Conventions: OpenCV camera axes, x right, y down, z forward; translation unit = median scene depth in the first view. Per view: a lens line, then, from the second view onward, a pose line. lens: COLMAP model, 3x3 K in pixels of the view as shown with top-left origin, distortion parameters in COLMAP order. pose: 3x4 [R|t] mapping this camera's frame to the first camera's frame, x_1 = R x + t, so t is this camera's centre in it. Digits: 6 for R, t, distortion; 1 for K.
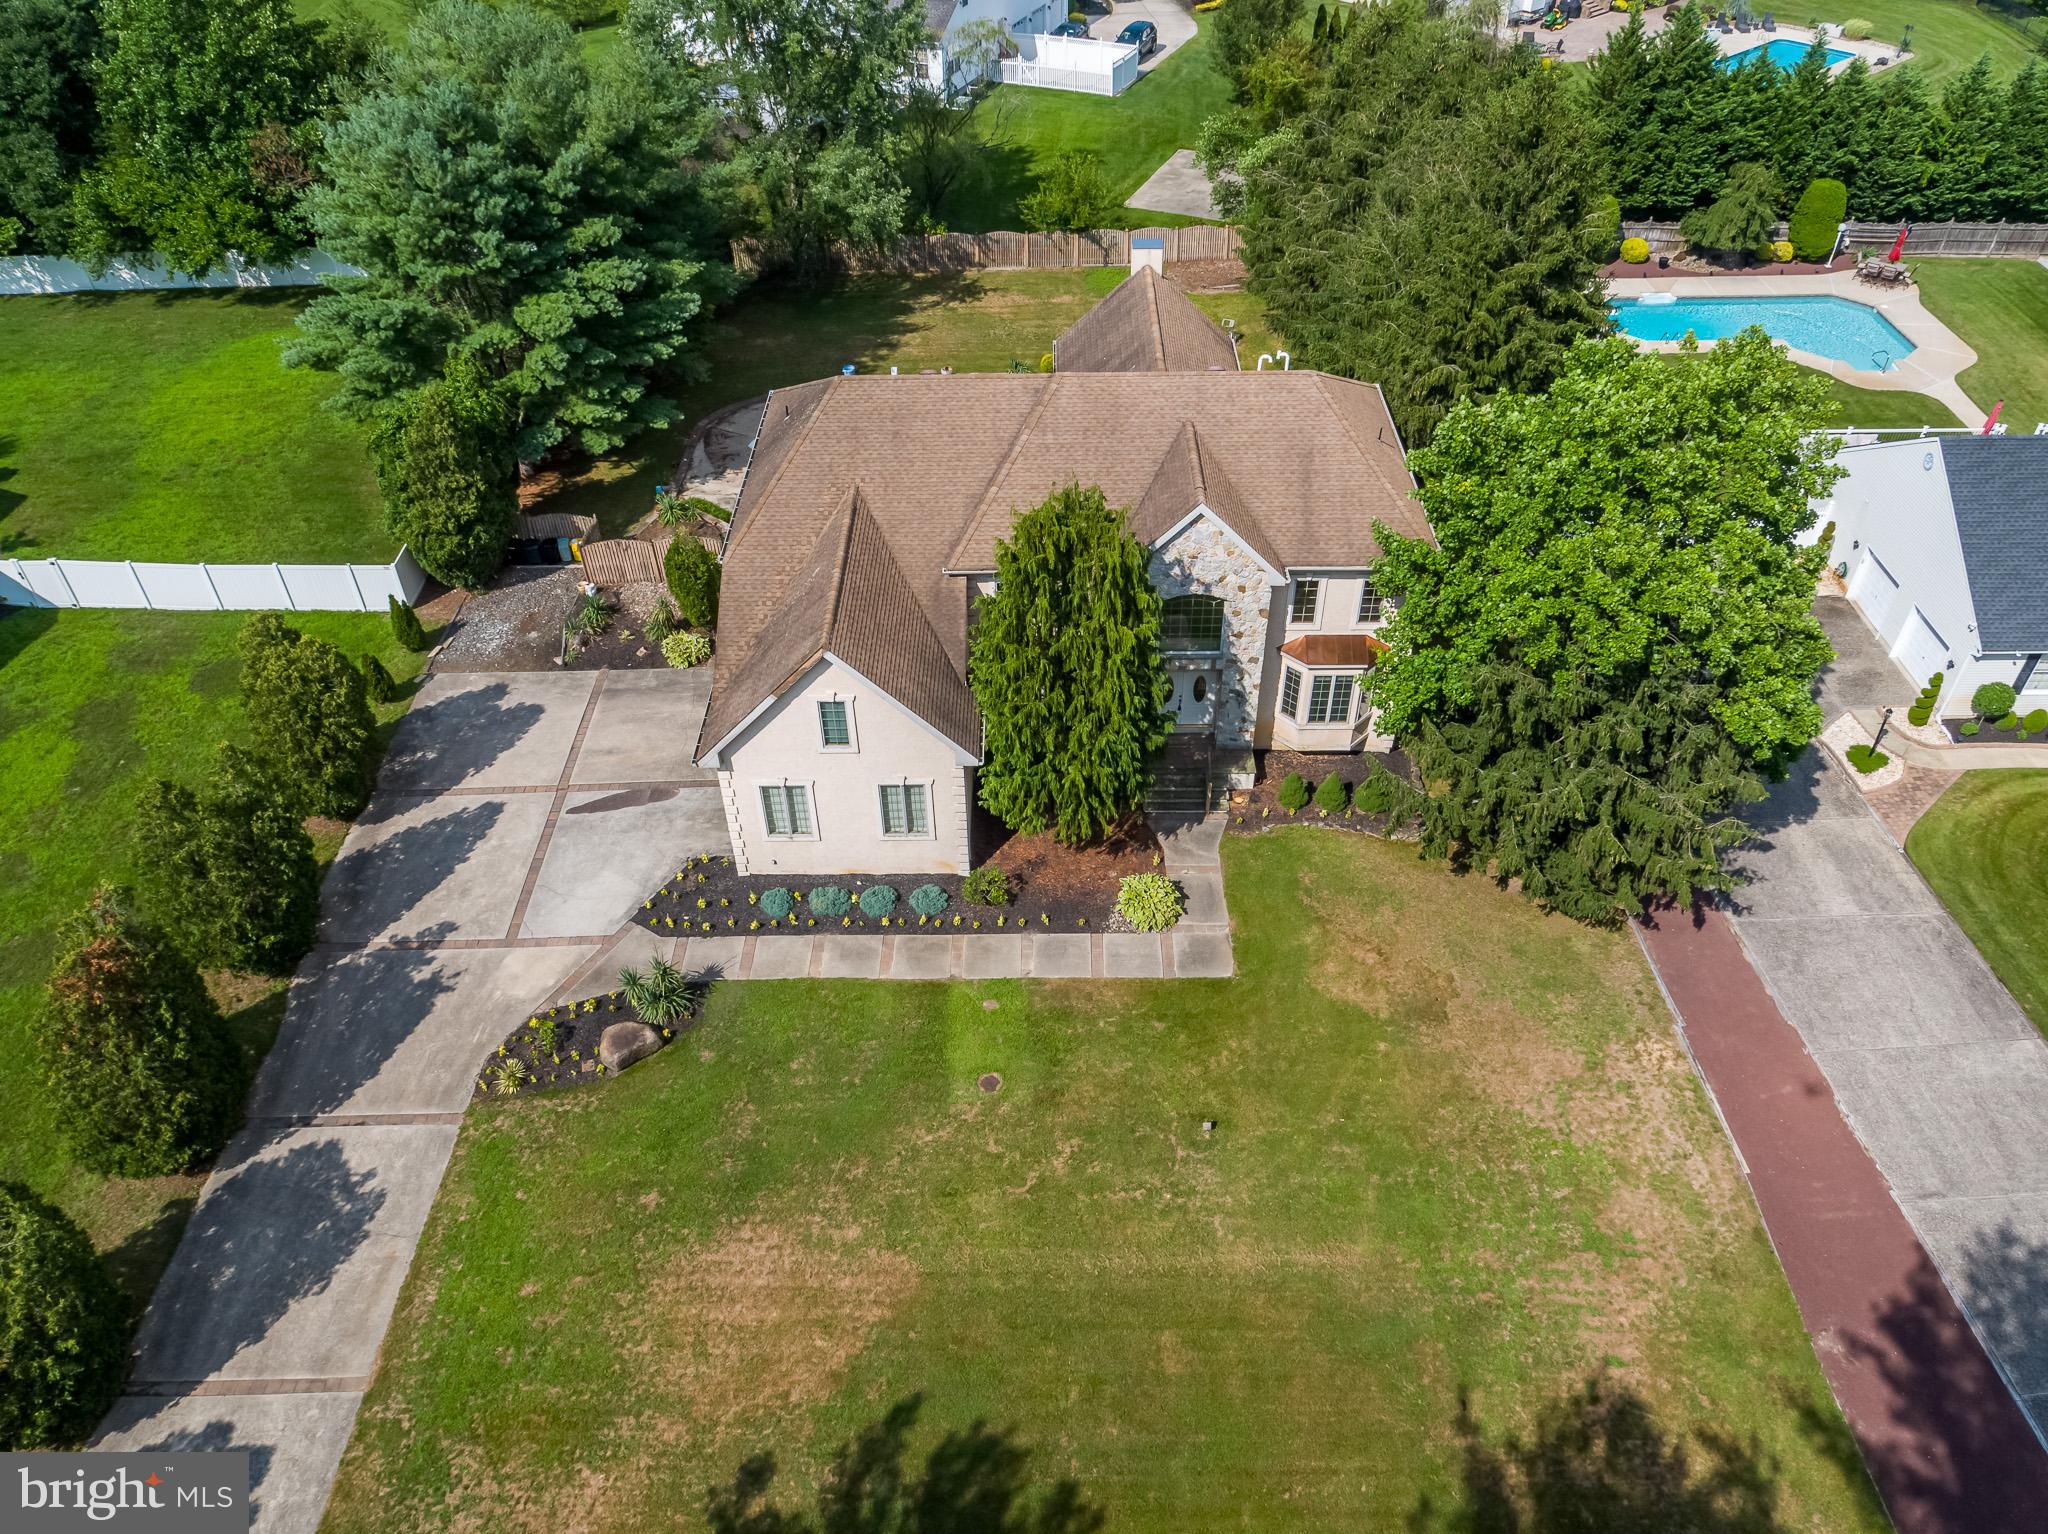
lens RADIAL K [[1462.2, 0, 1018.0], [0, 1462.2, 782.5], [0, 0, 1]] dist [0.004664, 0.002230]
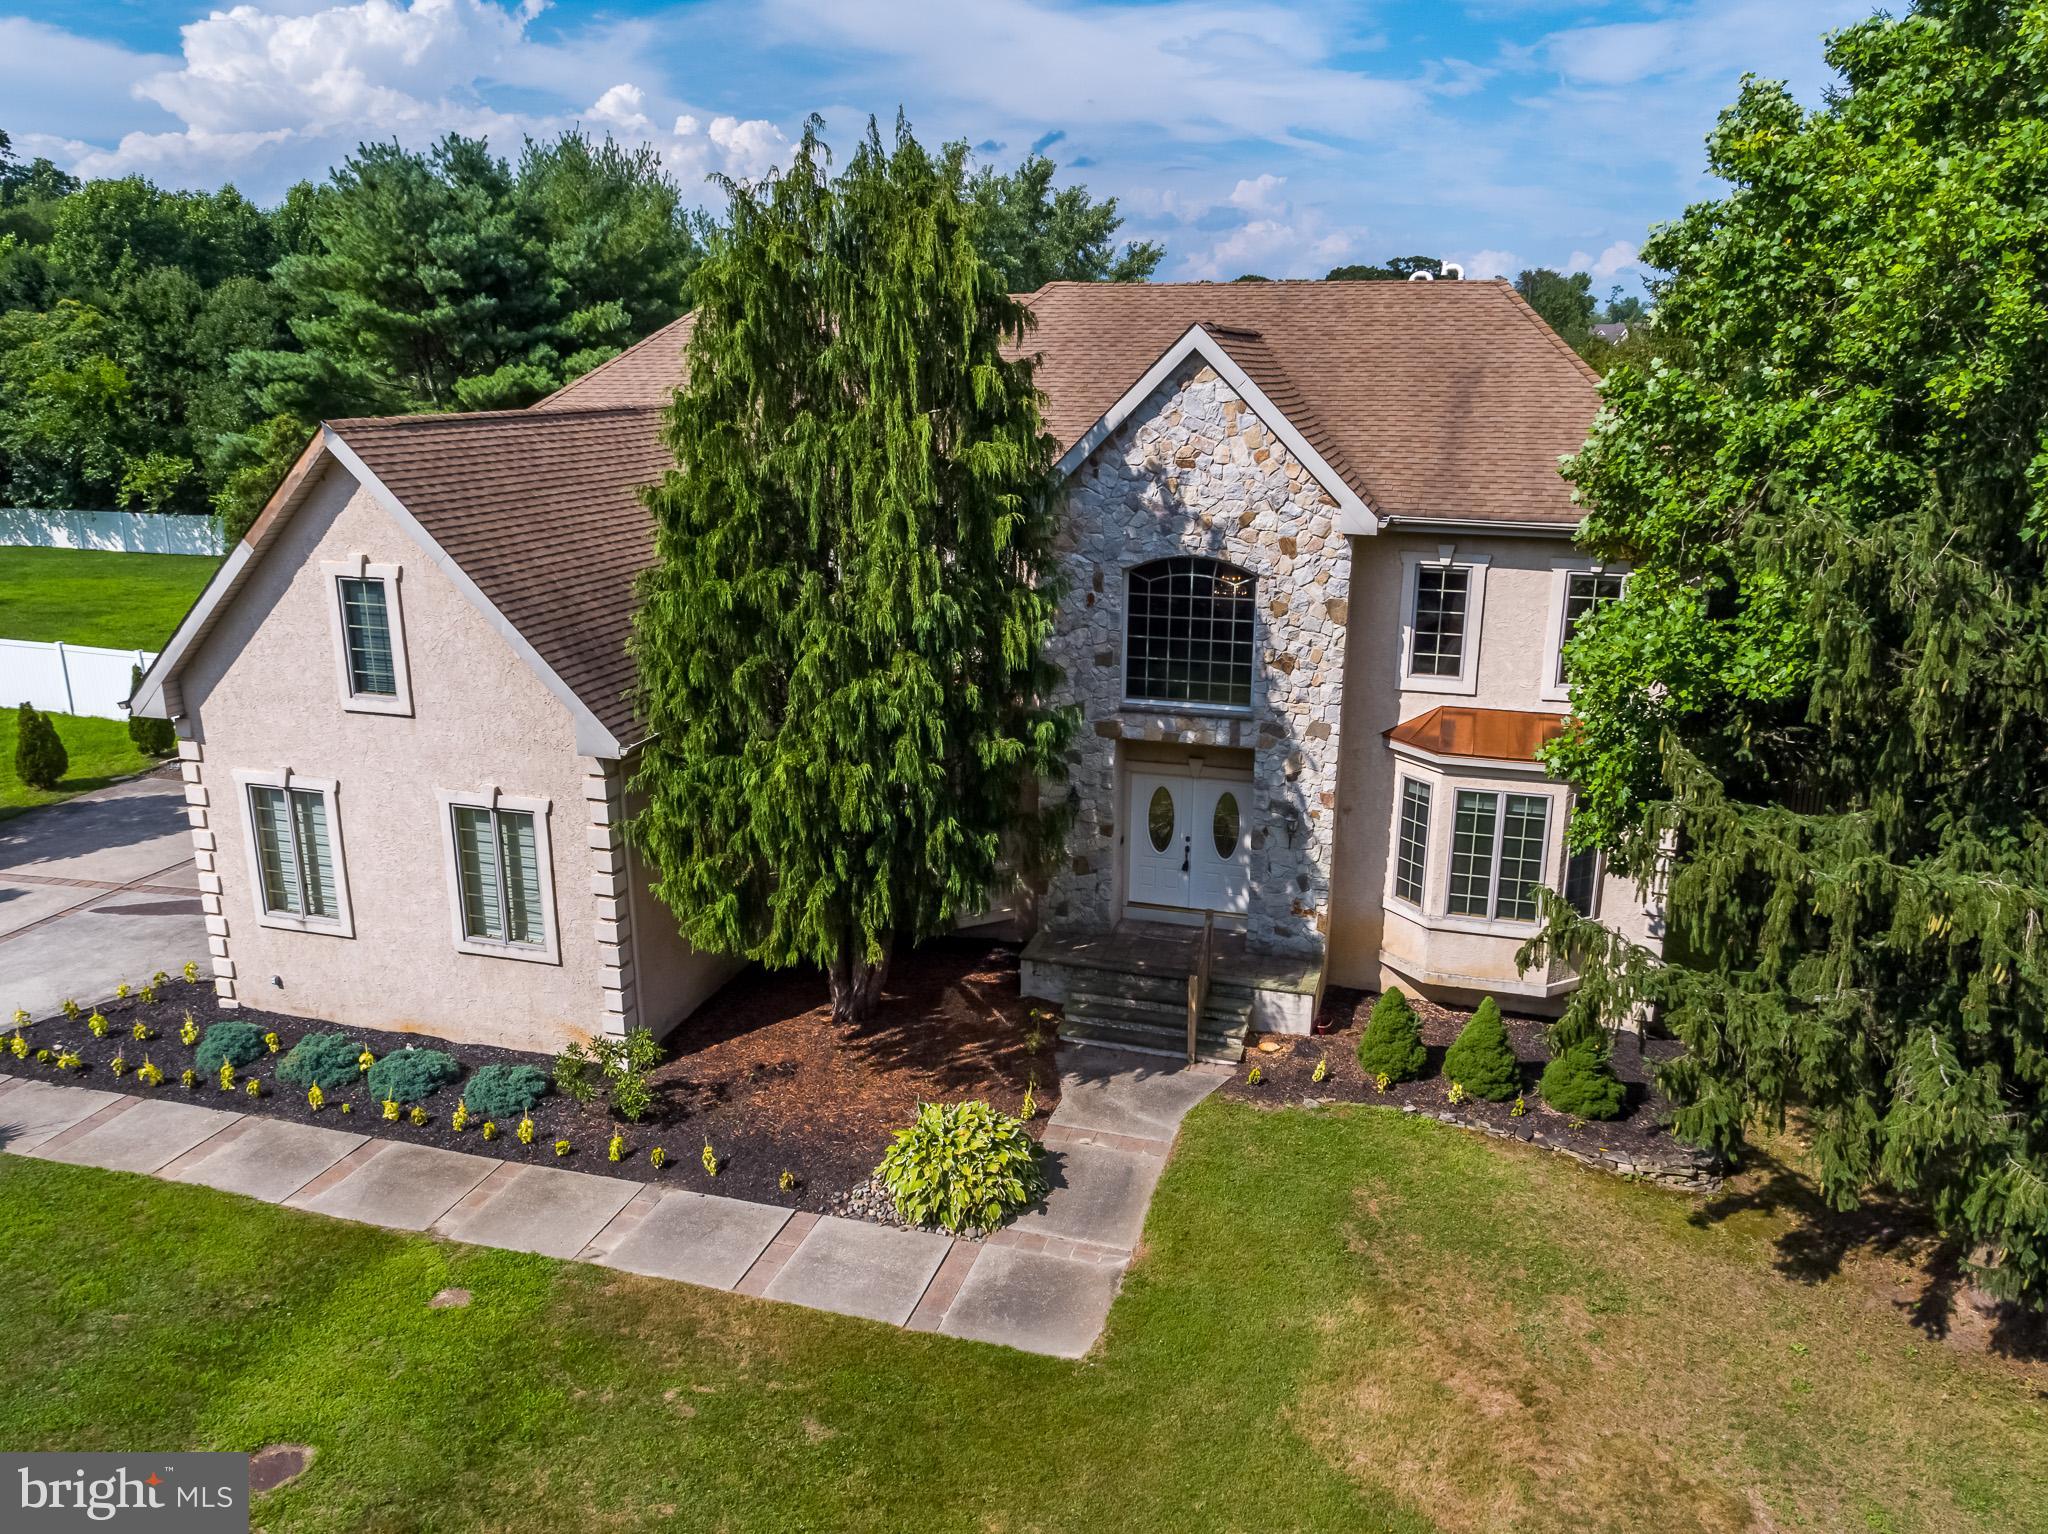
lens RADIAL K [[1511.4, 0, 1019.5], [0, 1511.4, 788.2], [0, 0, 1]] dist [0.001851, 0.006517]
pose [[0.958387, 0.098001, -0.268124, 0.206785], [-0.201515, 0.897513, -0.392252, 0.147390], [0.202204, 0.429960, 0.879914, 0.576857]]
